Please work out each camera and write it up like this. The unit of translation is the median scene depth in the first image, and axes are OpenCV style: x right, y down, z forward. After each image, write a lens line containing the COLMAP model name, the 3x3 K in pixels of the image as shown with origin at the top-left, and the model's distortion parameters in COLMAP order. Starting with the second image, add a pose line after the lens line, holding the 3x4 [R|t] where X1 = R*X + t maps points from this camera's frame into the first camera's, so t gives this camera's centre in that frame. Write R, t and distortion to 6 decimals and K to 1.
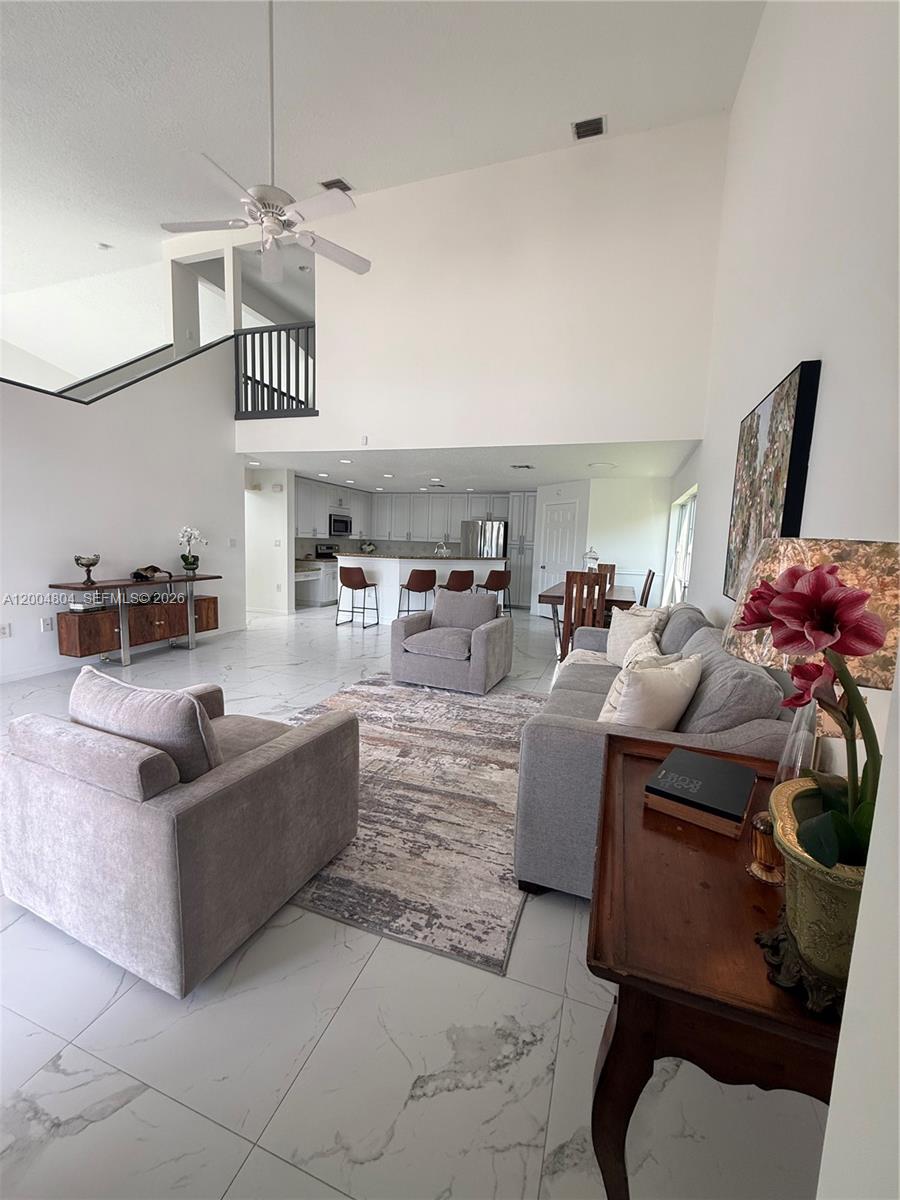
lens RADIAL K [[476.7, 0, 449.3], [0, 476.7, 595.9], [0, 0, 1]] dist [-0.001585, 0.000342]
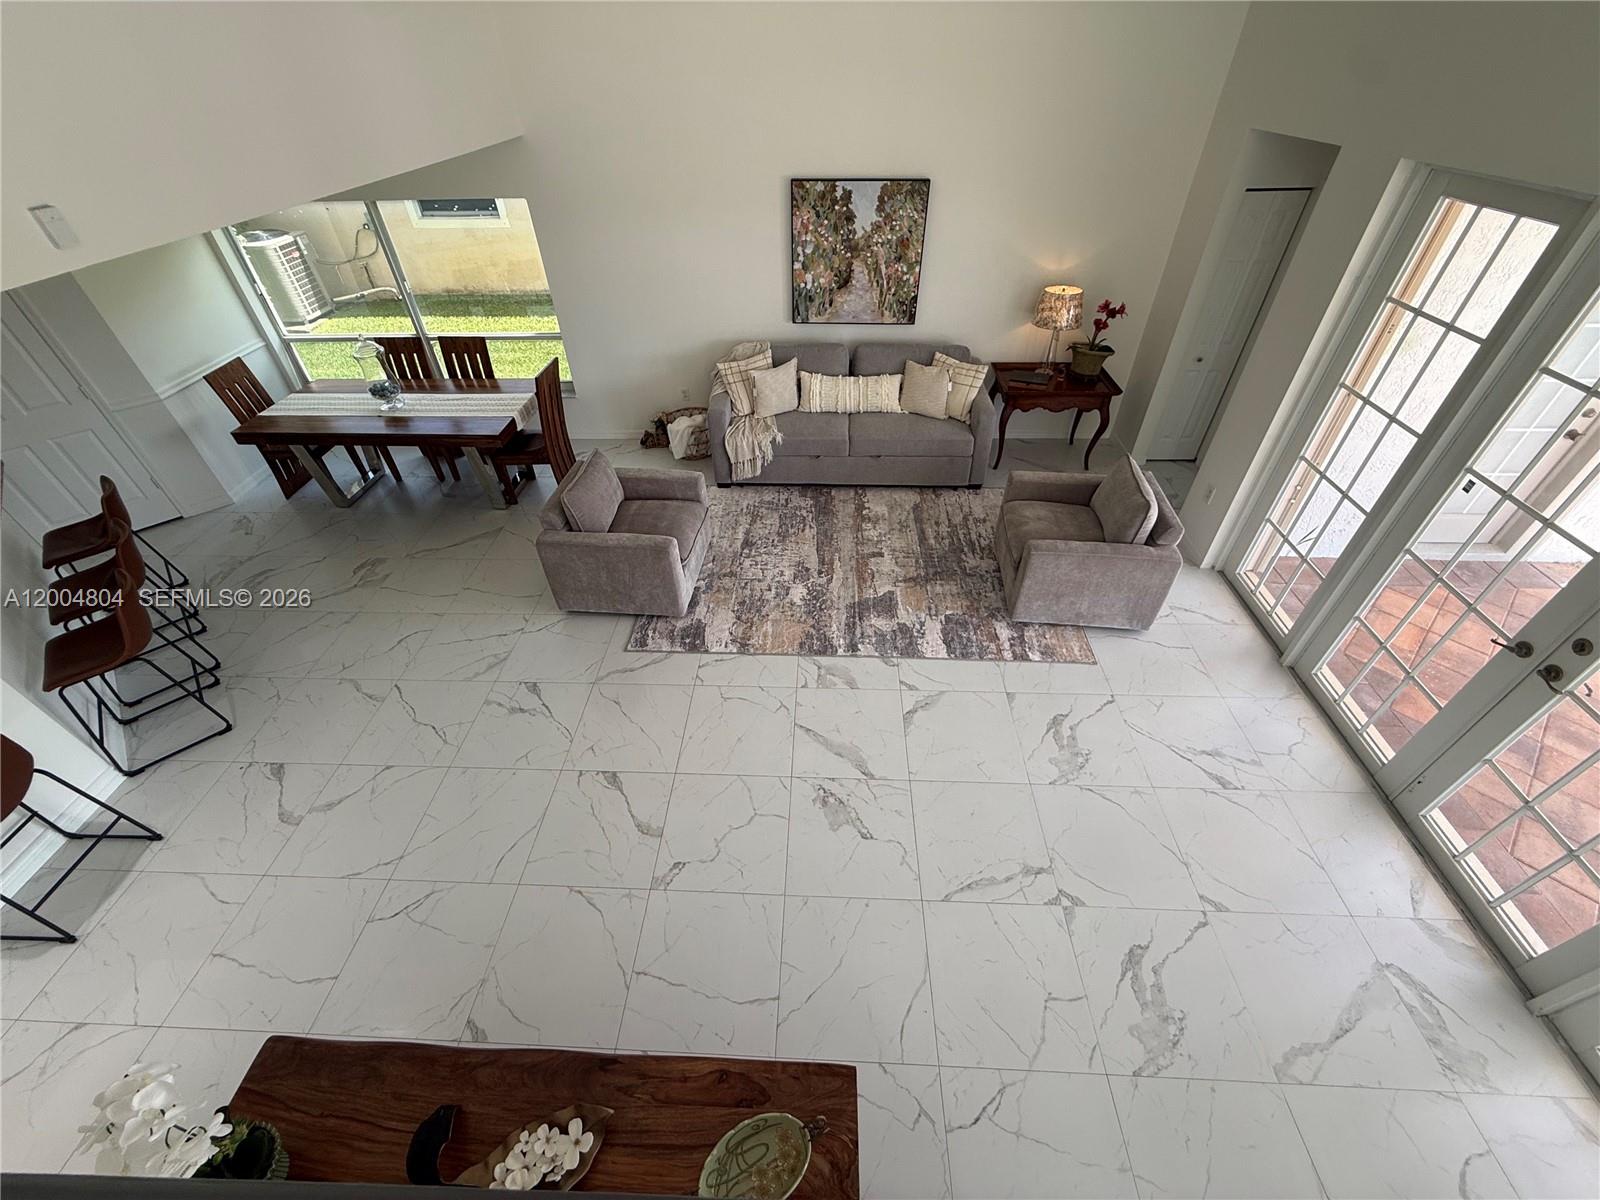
lens RADIAL K [[635.6, 0, 795.2], [0, 635.6, 602.6], [0, 0, 1]] dist [-0.001585, 0.000342]
pose [[-0.292838, -0.650402, 0.700873, -0.795027], [0.122978, 0.701299, 0.702180, -0.465432], [-0.948221, 0.291817, -0.125382, 0.935813]]
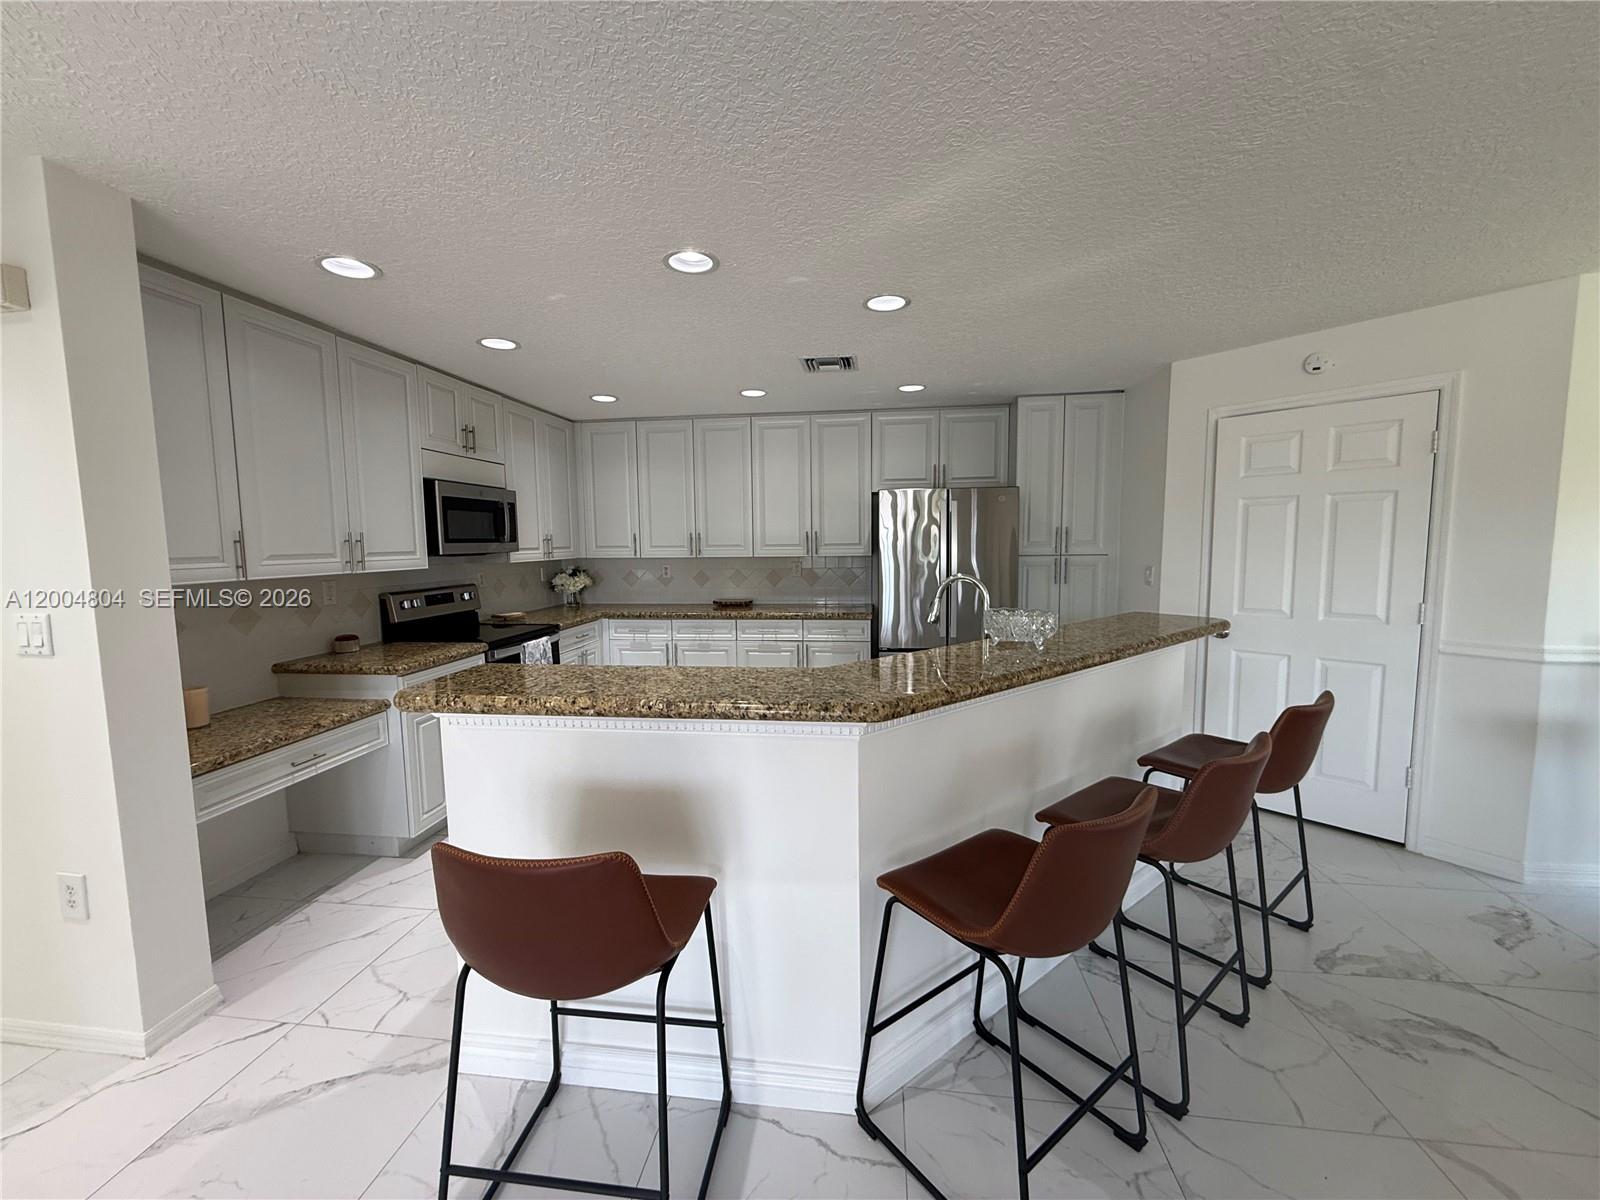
lens RADIAL K [[635.6, 0, 794.1], [0, 635.6, 599.9], [0, 0, 1]] dist [-0.001585, 0.000342]
pose [[0.977269, -0.065319, 0.201690, -0.266871], [0.068889, 0.997567, -0.010723, -0.180815], [-0.200498, 0.024373, 0.979391, 1.298109]]
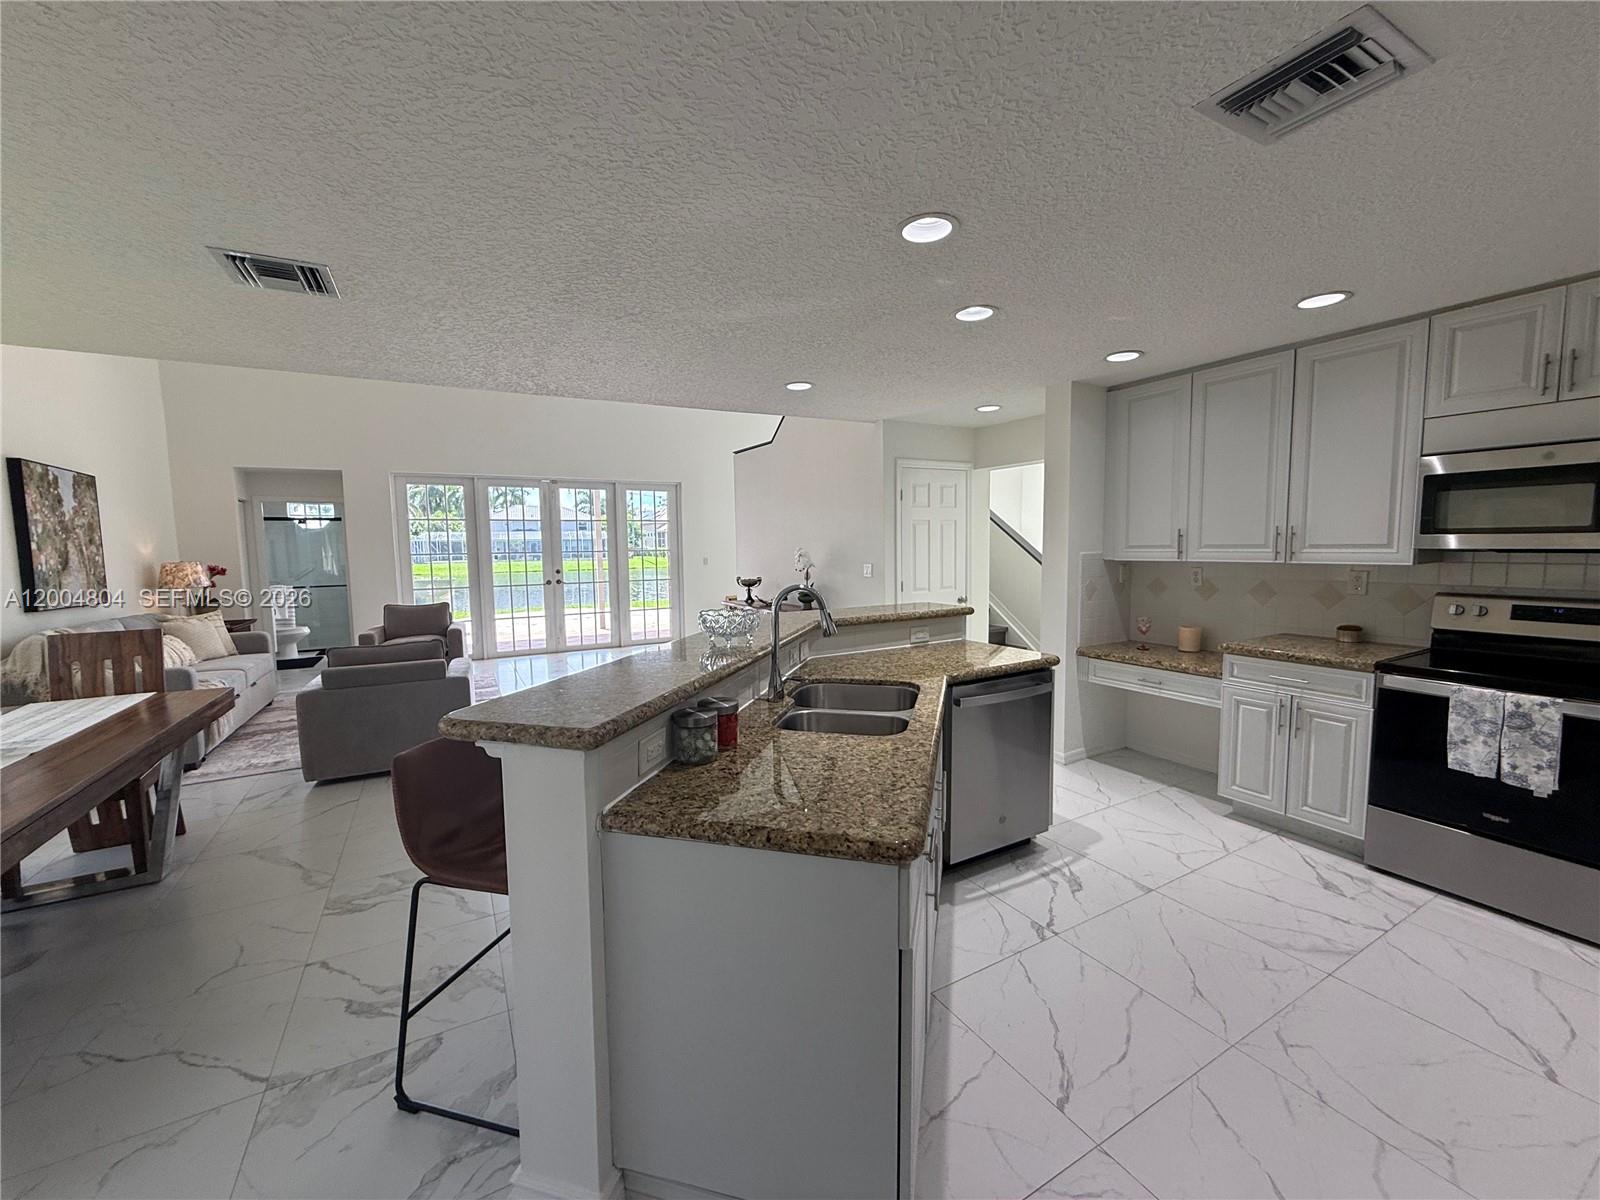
lens RADIAL K [[635.6, 0, 794.5], [0, 635.6, 600.8], [0, 0, 1]] dist [-0.001585, 0.000342]
pose [[-0.659001, 0.043887, -0.750860, 0.334804], [-0.092897, 0.985903, 0.139157, -0.252552], [0.746383, 0.161457, -0.645634, 2.080355]]
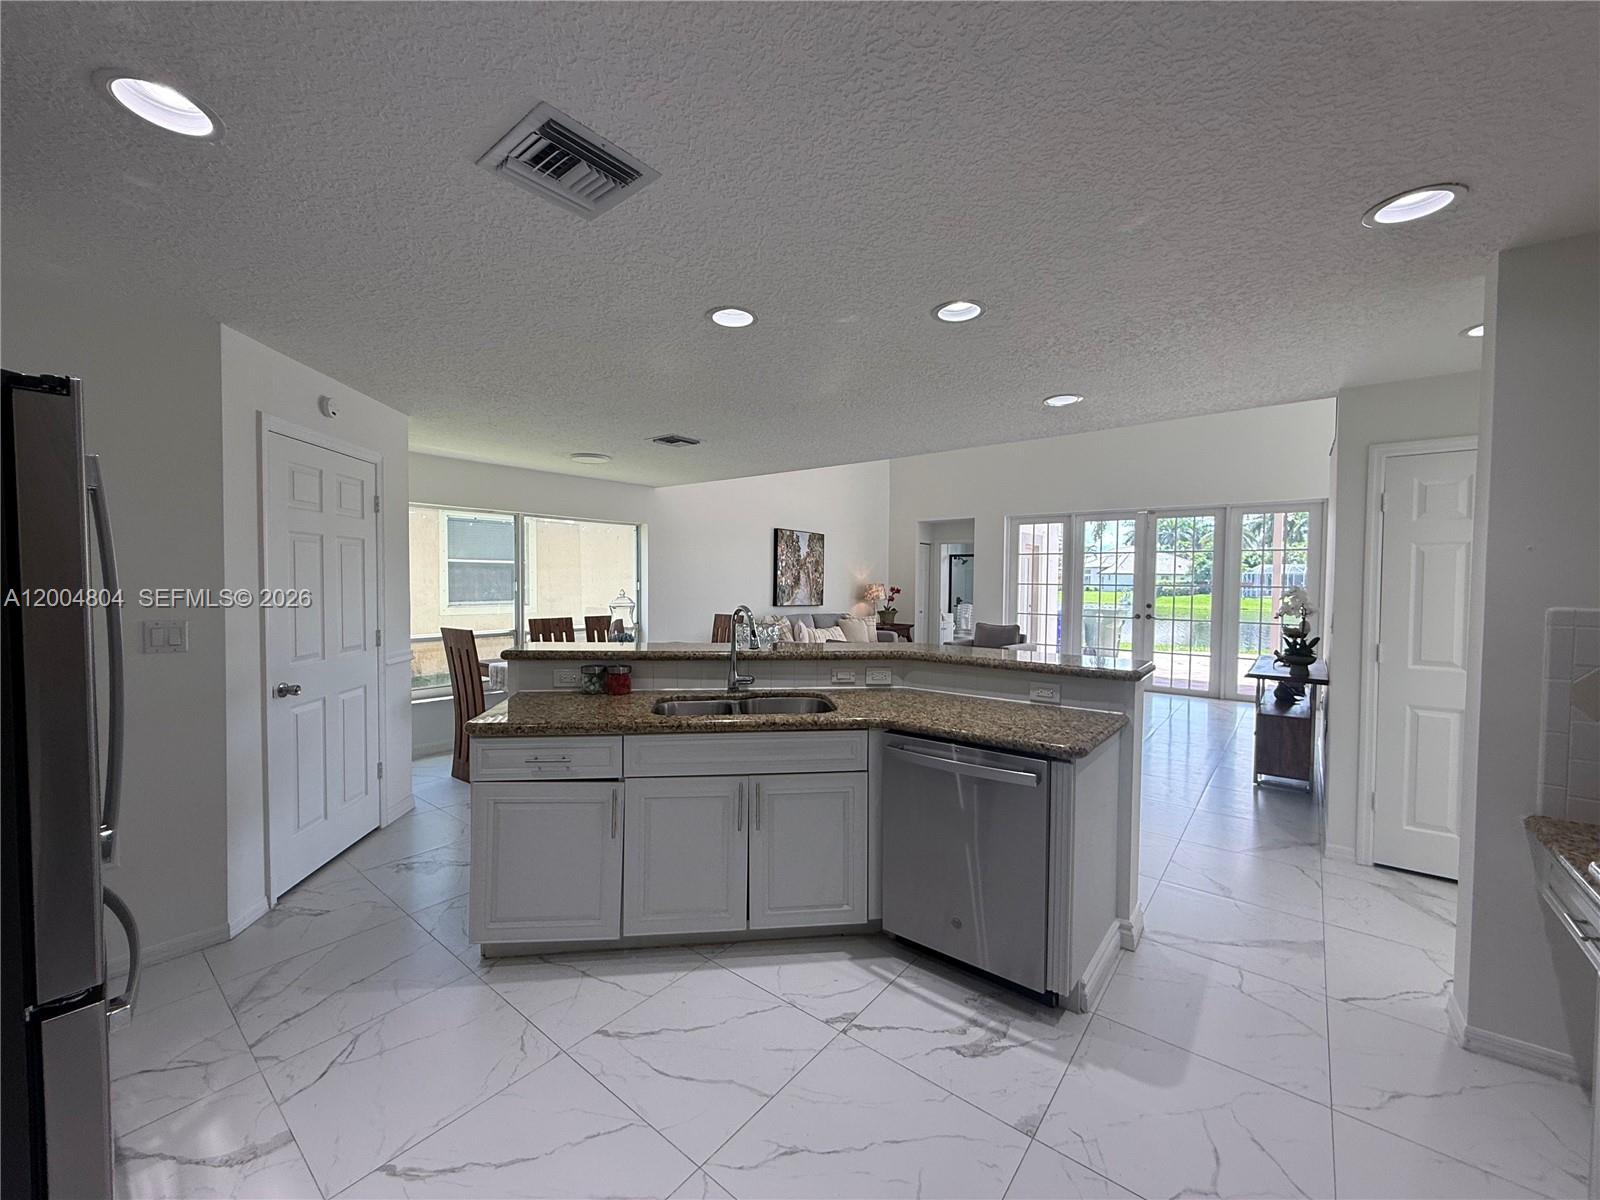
lens RADIAL K [[635.6, 0, 794.5], [0, 635.6, 601.9], [0, 0, 1]] dist [-0.001585, 0.000342]
pose [[-0.942736, -0.052762, 0.329340, -0.284475], [-0.001339, 0.988000, 0.154448, -0.297605], [-0.333537, 0.145163, -0.931494, 2.331225]]
